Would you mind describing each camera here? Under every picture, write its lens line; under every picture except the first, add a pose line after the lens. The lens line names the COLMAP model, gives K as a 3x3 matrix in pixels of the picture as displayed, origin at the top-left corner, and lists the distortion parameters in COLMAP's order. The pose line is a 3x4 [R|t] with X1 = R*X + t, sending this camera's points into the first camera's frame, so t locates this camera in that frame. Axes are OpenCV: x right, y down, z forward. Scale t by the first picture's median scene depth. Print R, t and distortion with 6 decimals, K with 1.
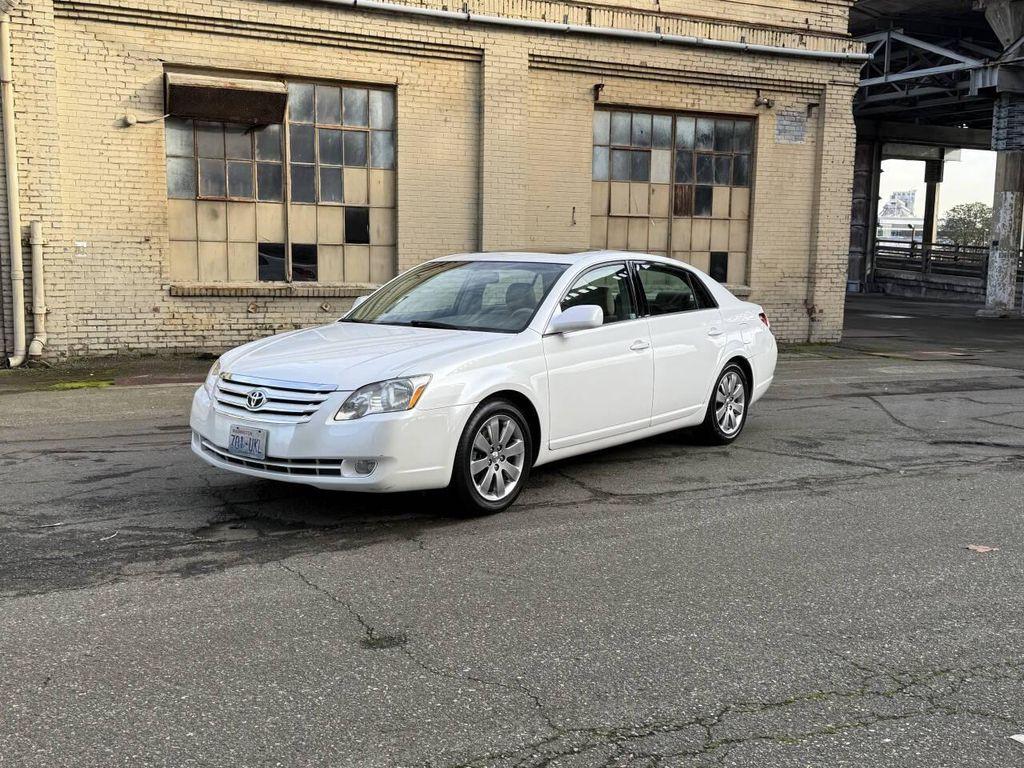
lens RADIAL K [[1027.5, 0, 516.3], [0, 1027.5, 386.0], [0, 0, 1]] dist [0.190785, -0.418962]
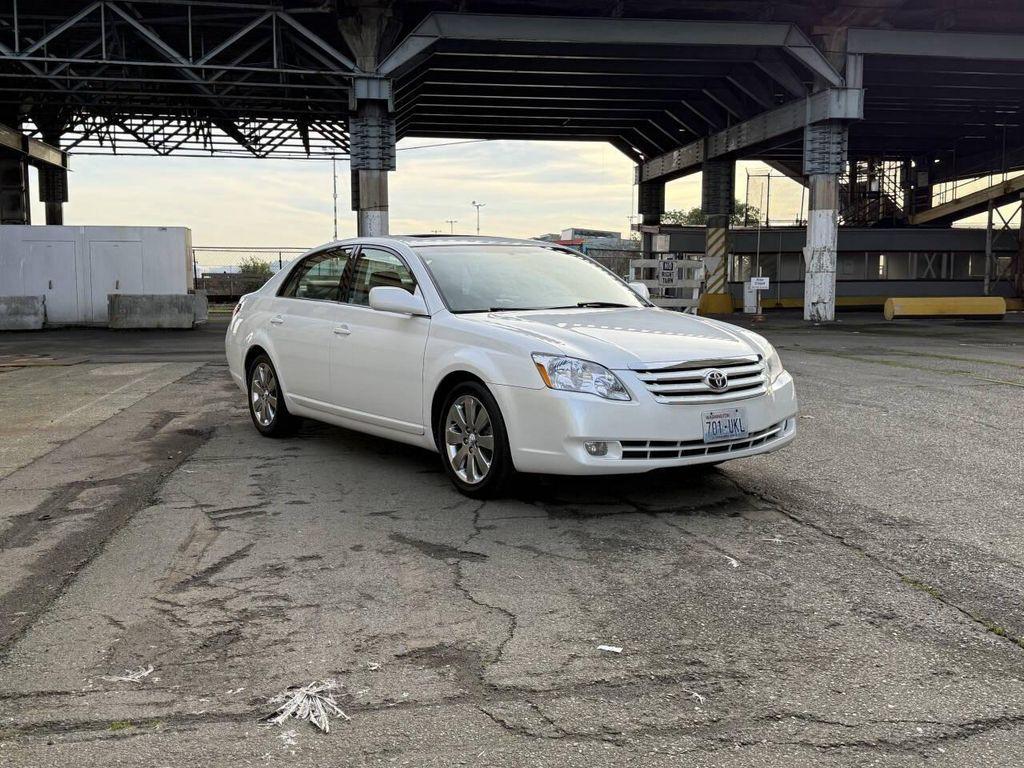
lens RADIAL K [[1042.8, 0, 514.2], [0, 1042.8, 385.1], [0, 0, 1]] dist [0.192034, -0.409223]
pose [[0.284974, -0.110952, 0.952092, -0.482960], [0.128833, 0.988699, 0.076657, -0.032072], [-0.949838, 0.100816, 0.296047, 0.351245]]
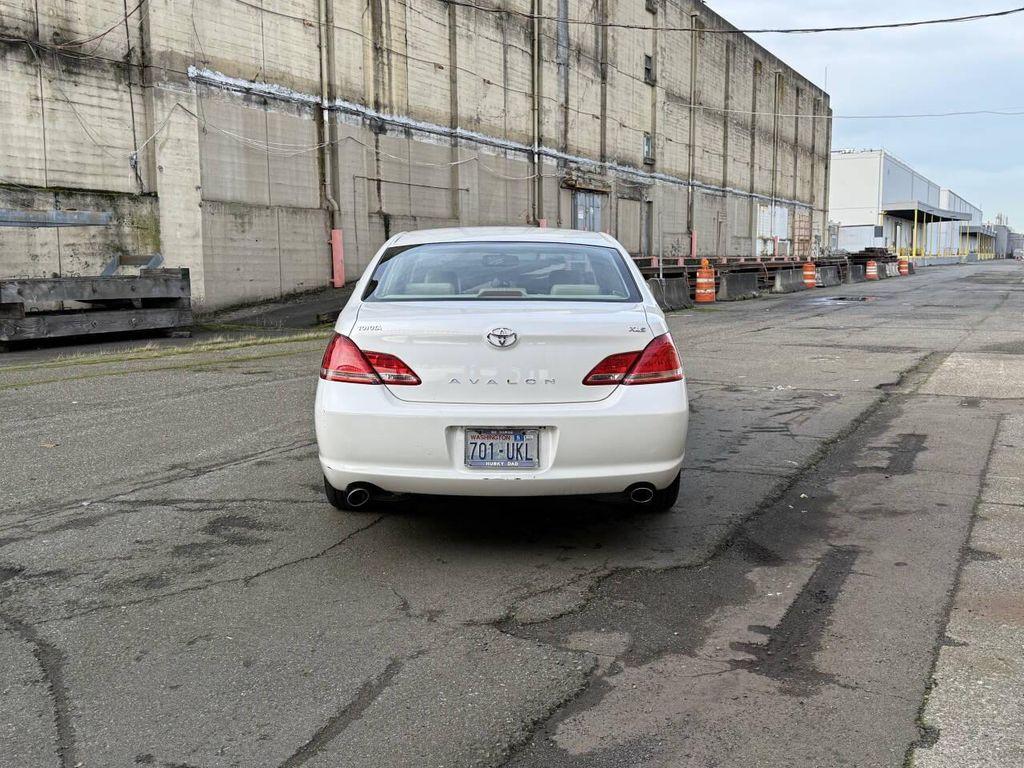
lens RADIAL K [[1042.8, 0, 514.2], [0, 1042.8, 385.1], [0, 0, 1]] dist [0.192034, -0.409223]
pose [[-0.781947, 0.063758, -0.620075, 0.309311], [-0.085951, 0.974225, 0.208562, -0.101027], [0.617390, 0.216381, -0.756312, 0.907399]]
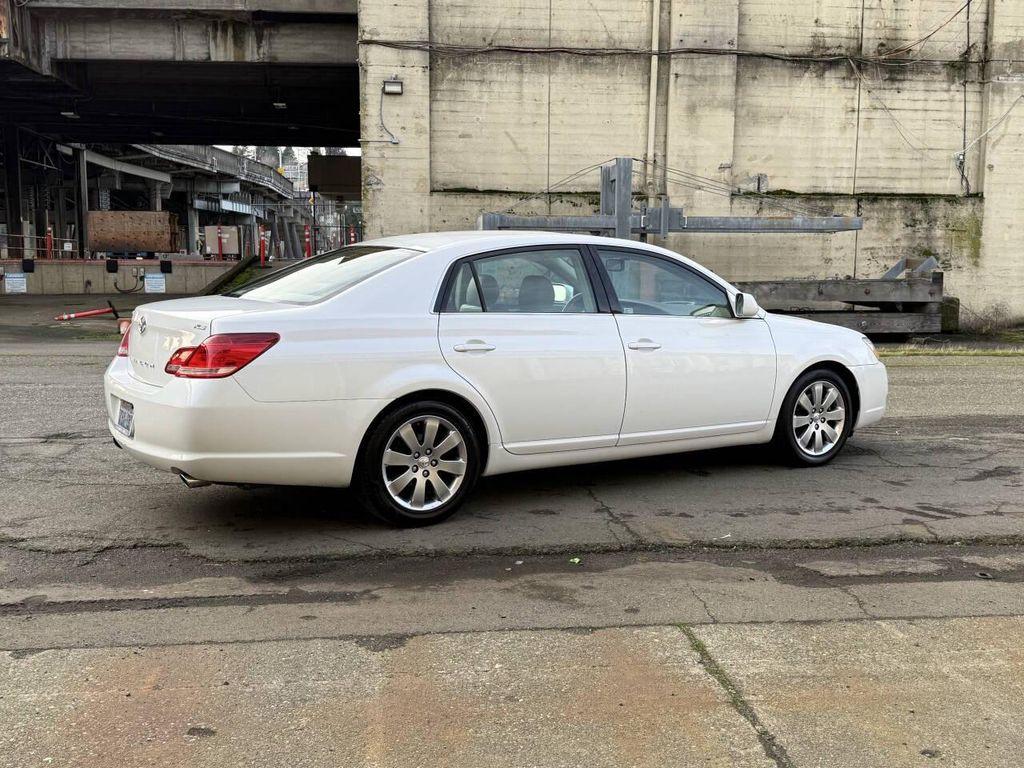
lens RADIAL K [[1042.8, 0, 514.2], [0, 1042.8, 385.1], [0, 0, 1]] dist [0.192034, -0.409223]
pose [[-0.946900, -0.058922, 0.316084, -0.128345], [0.020209, 0.970215, 0.241399, -0.117210], [-0.320893, 0.234969, -0.917506, 0.973706]]
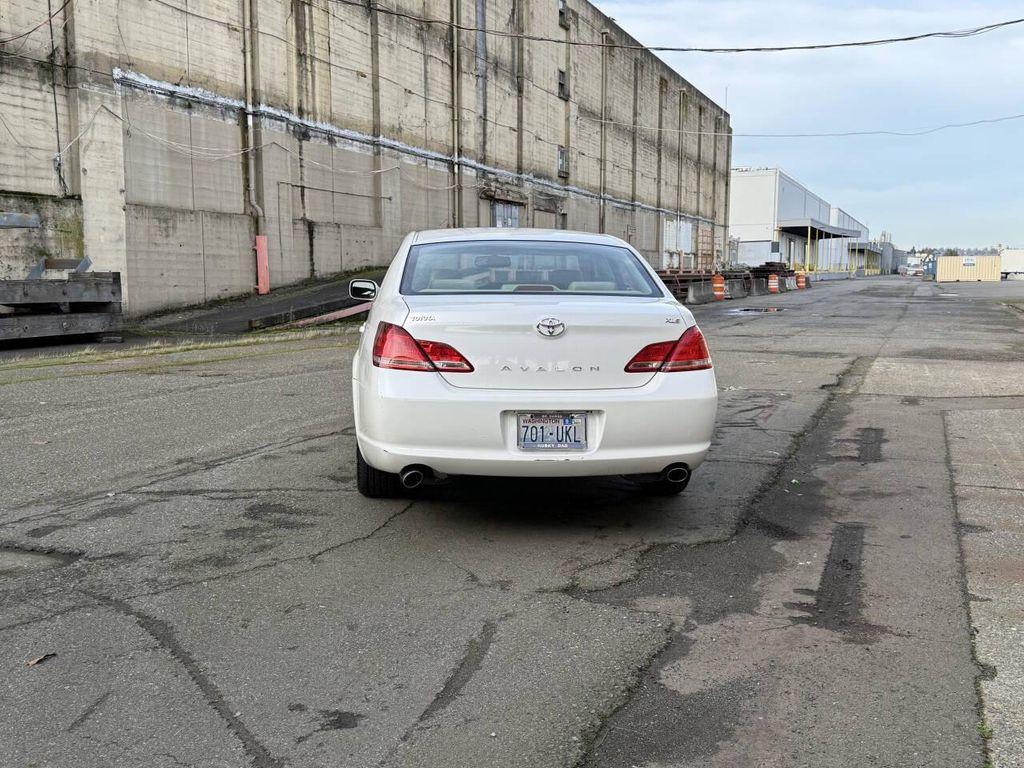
lens RADIAL K [[1044.0, 0, 514.7], [0, 1044.0, 388.0], [0, 0, 1]] dist [0.181801, -0.370492]
pose [[-0.721015, 0.059759, -0.690338, 0.356914], [-0.102587, 0.976089, 0.191641, -0.093175], [0.685283, 0.208996, -0.697644, 0.894148]]
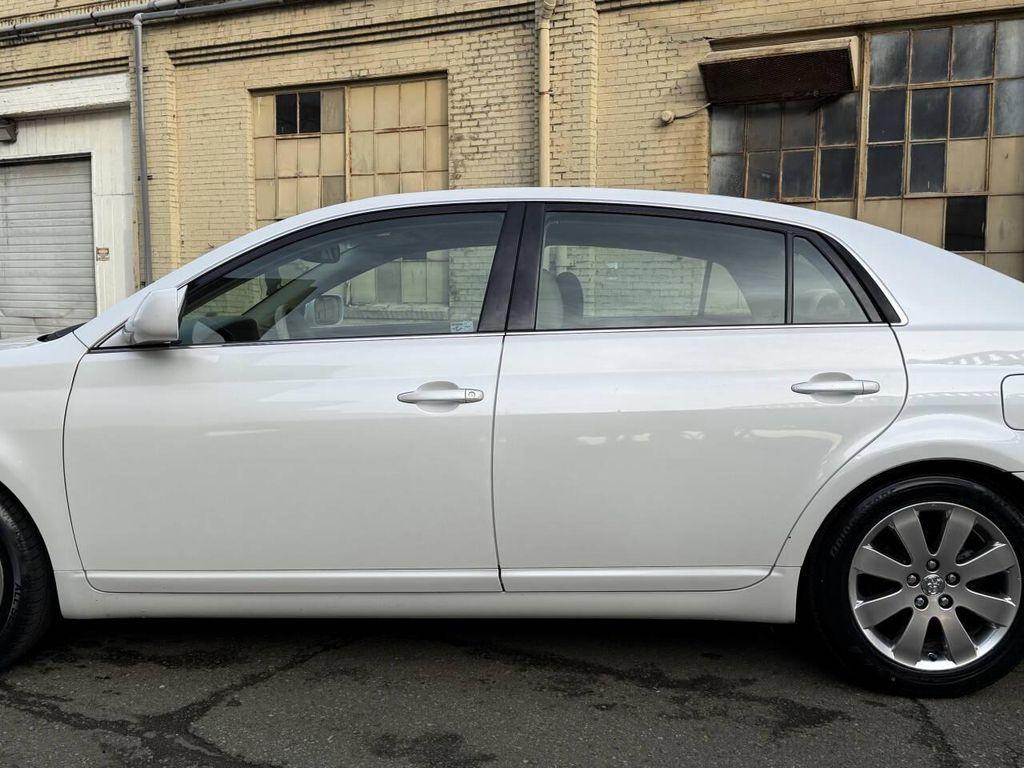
lens RADIAL K [[1044.5, 0, 520.0], [0, 1044.5, 384.0], [0, 0, 1]] dist [0.182876, -0.383503]
pose [[0.603345, 0.058207, -0.795353, 0.235018], [-0.099003, 0.995085, -0.002278, -0.022440], [0.791311, 0.080117, 0.606142, 0.372187]]
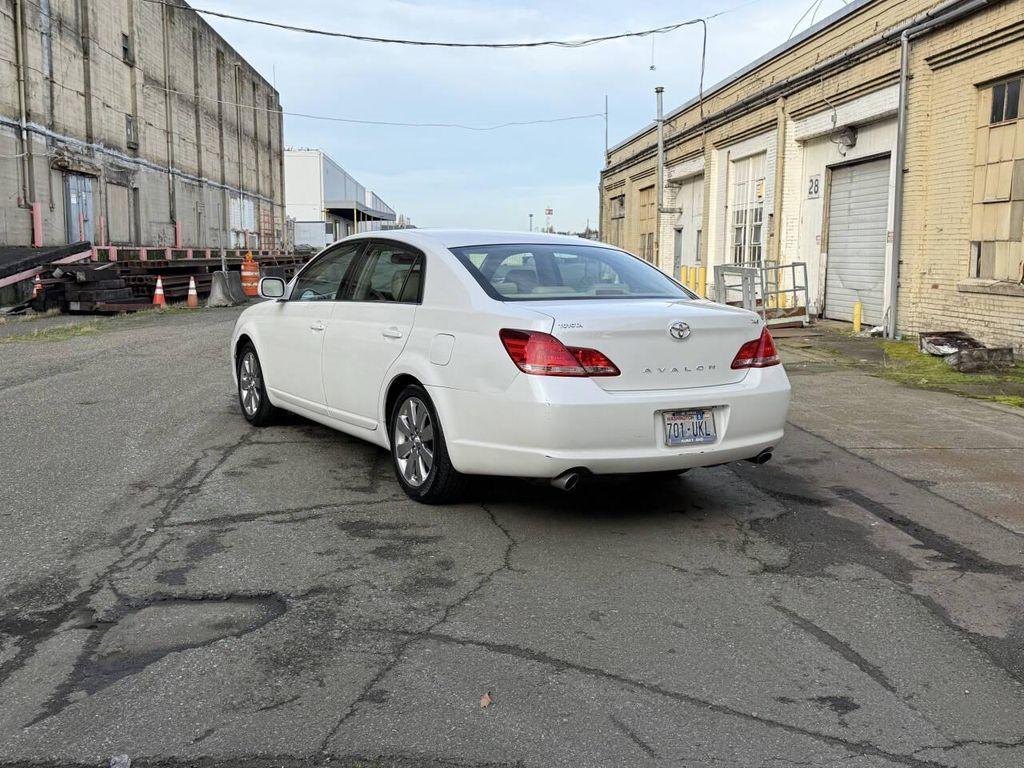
lens RADIAL K [[1044.5, 0, 520.0], [0, 1044.5, 384.0], [0, 0, 1]] dist [0.182876, -0.383503]
pose [[-0.355472, 0.097344, -0.929604, 0.474529], [-0.134558, 0.978873, 0.153957, -0.079550], [0.924951, 0.179813, -0.334864, 0.738152]]
